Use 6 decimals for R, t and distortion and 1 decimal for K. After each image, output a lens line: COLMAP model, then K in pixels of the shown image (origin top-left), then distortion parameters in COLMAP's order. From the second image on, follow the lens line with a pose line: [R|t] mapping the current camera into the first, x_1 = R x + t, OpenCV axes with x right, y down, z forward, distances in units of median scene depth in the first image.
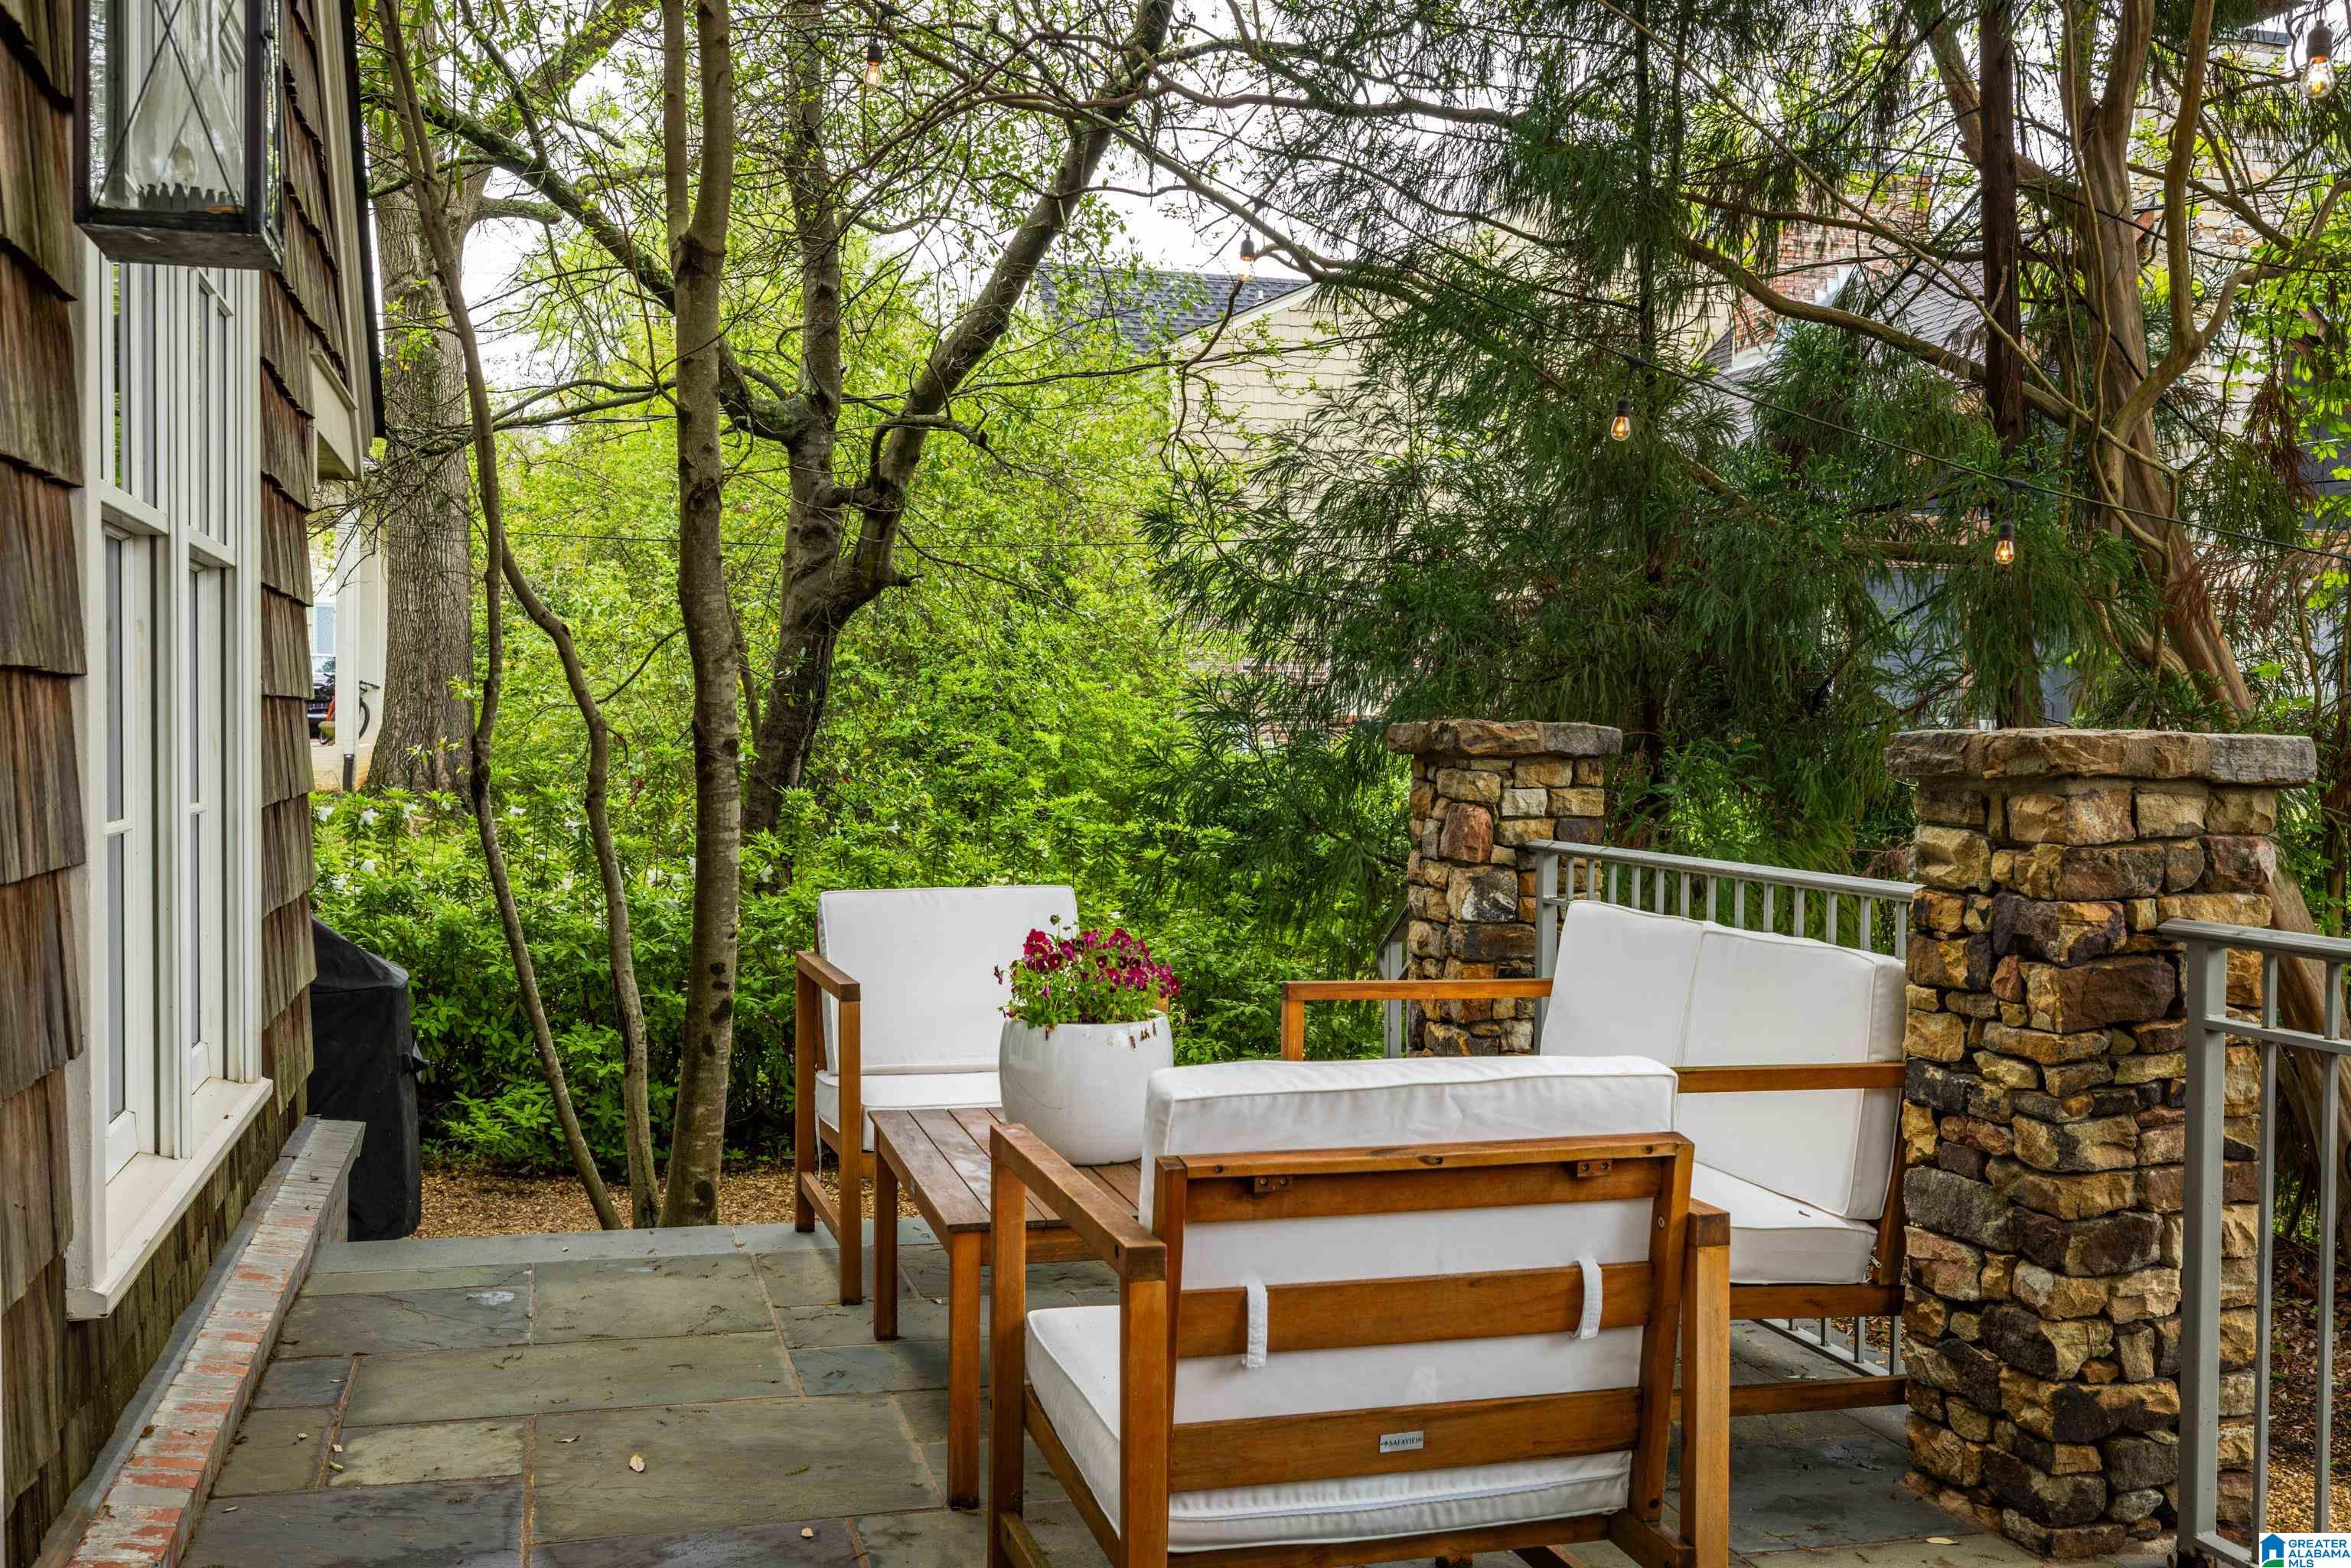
lens RADIAL K [[2228.5, 0, 1175.5], [0, 2228.5, 784.0], [0, 0, 1]] dist [0.009311, 0.017763]
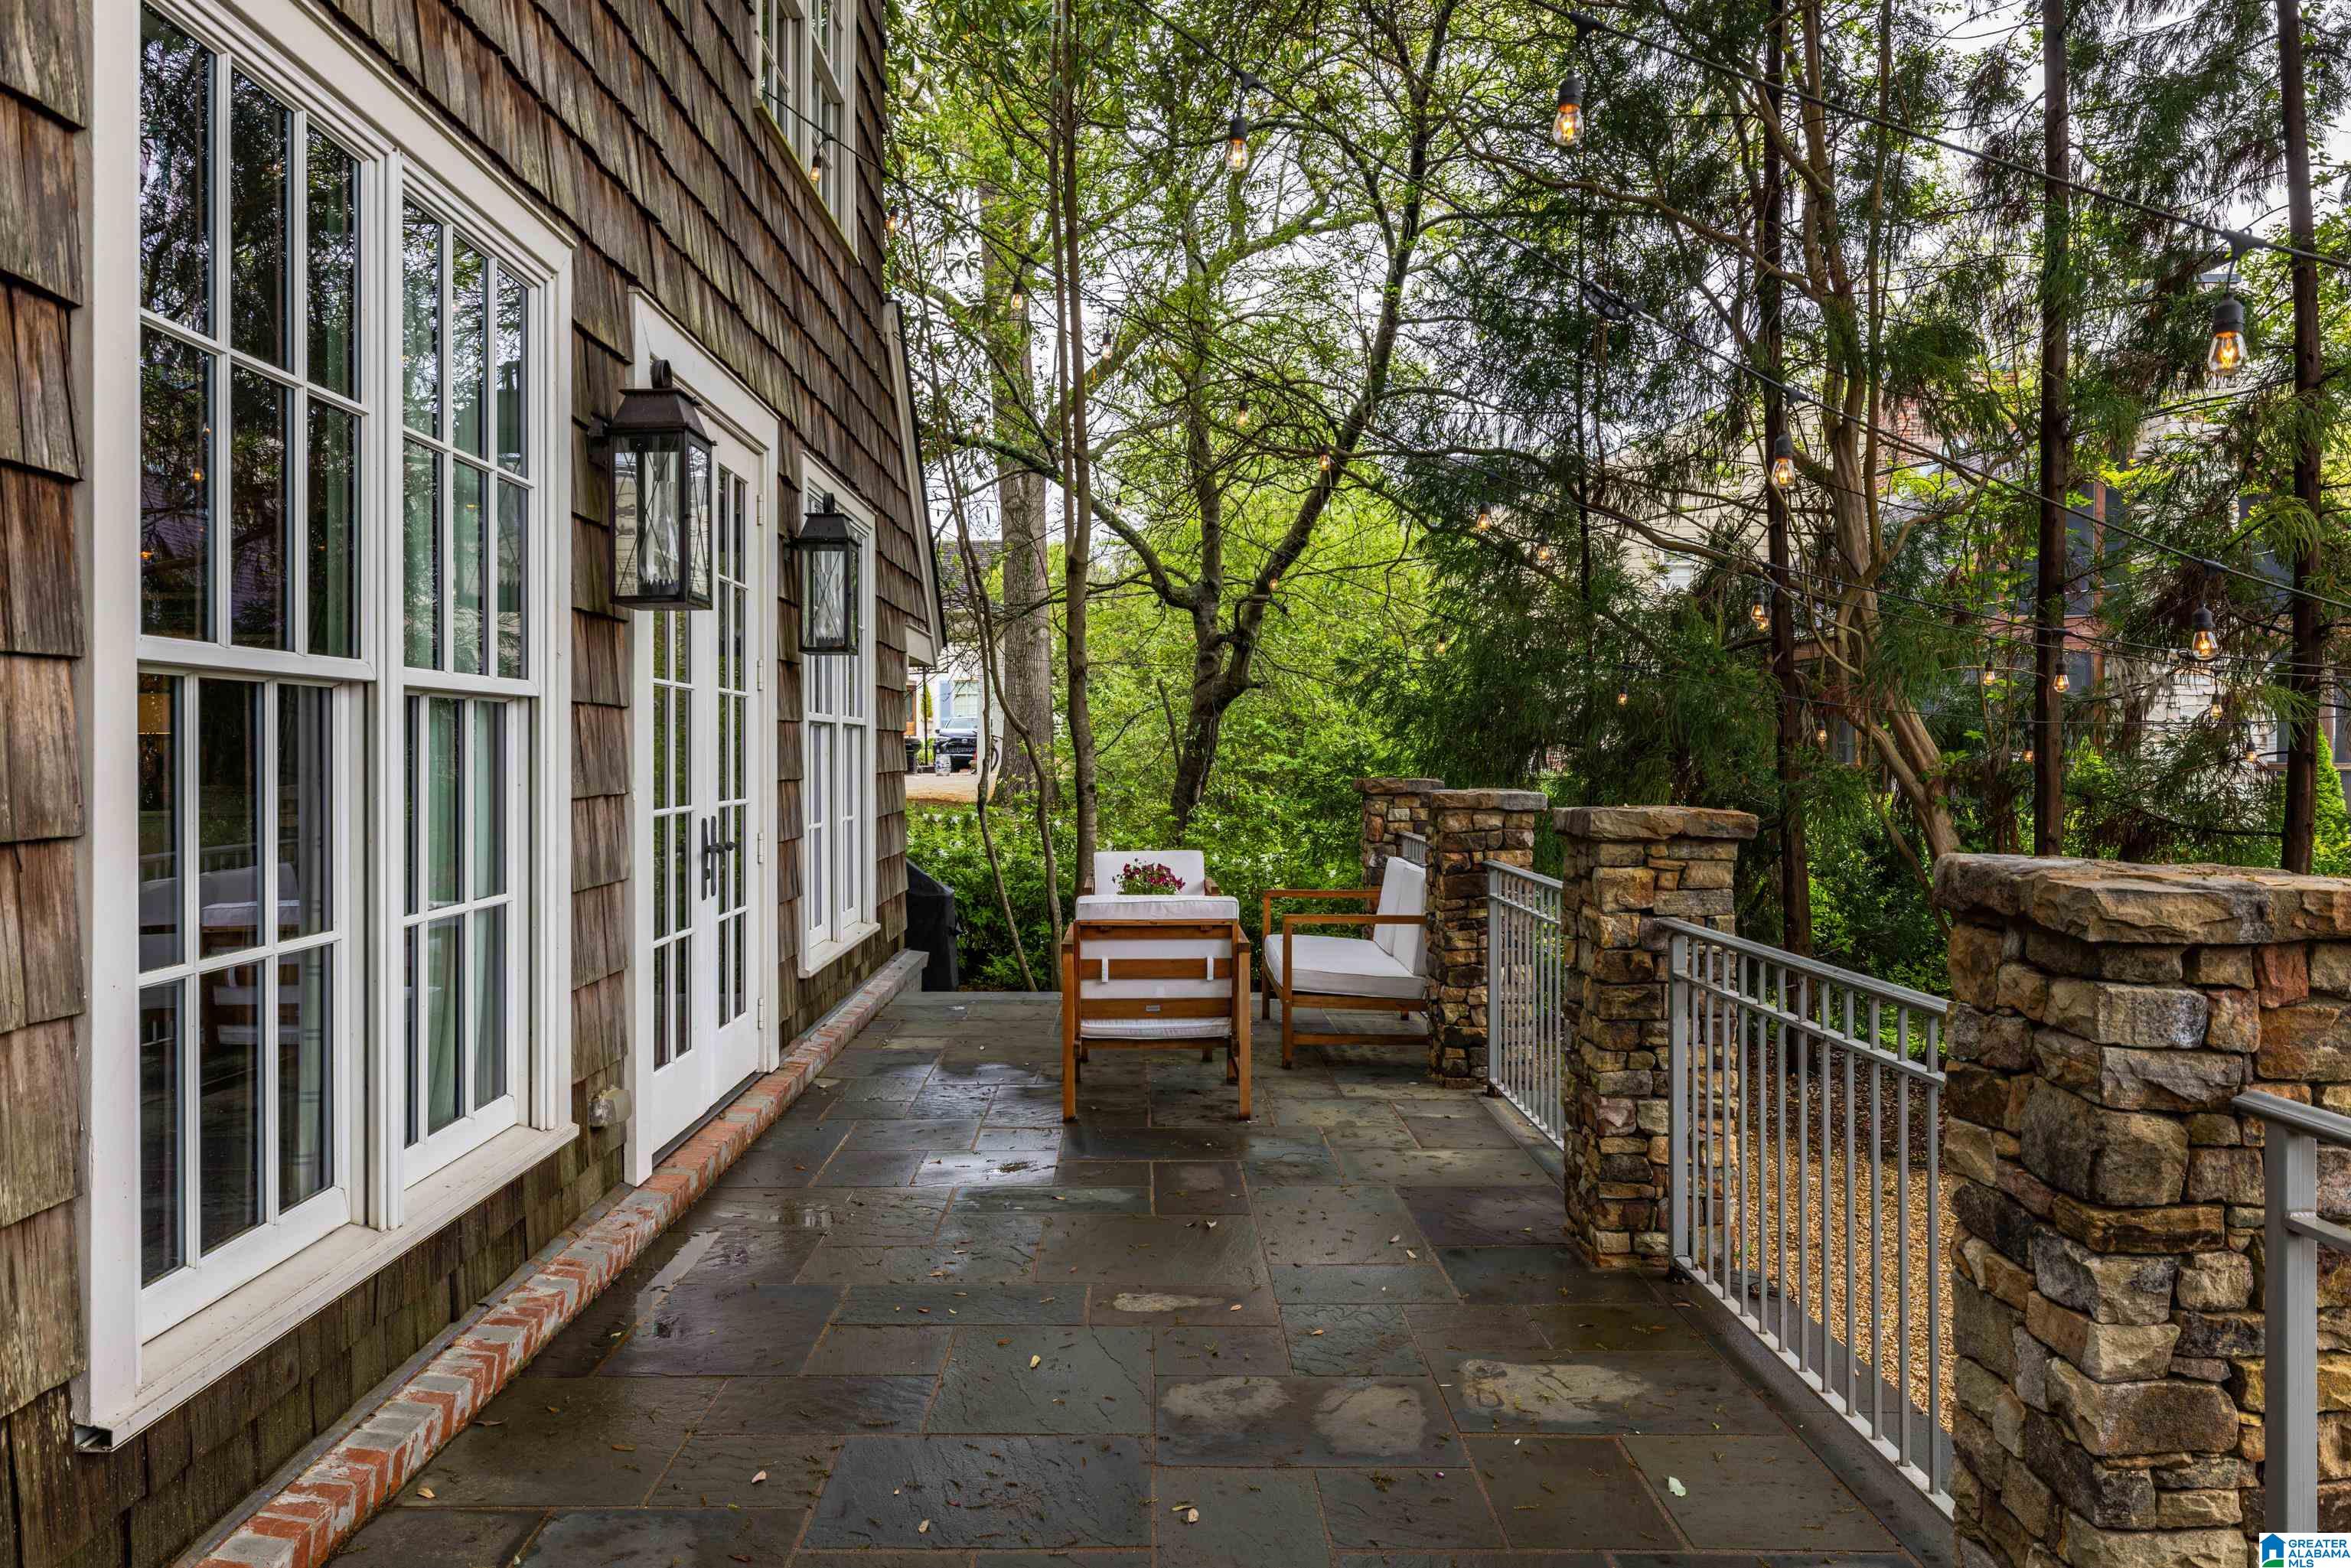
lens RADIAL K [[1565.8, 0, 1172.8], [0, 1565.8, 767.6], [0, 0, 1]] dist [-0.005370, -0.000496]
pose [[0.968663, -0.008961, -0.248217, 0.448763], [0.004978, 0.999849, -0.016670, -0.018850], [0.248328, 0.014912, 0.968561, -0.802524]]
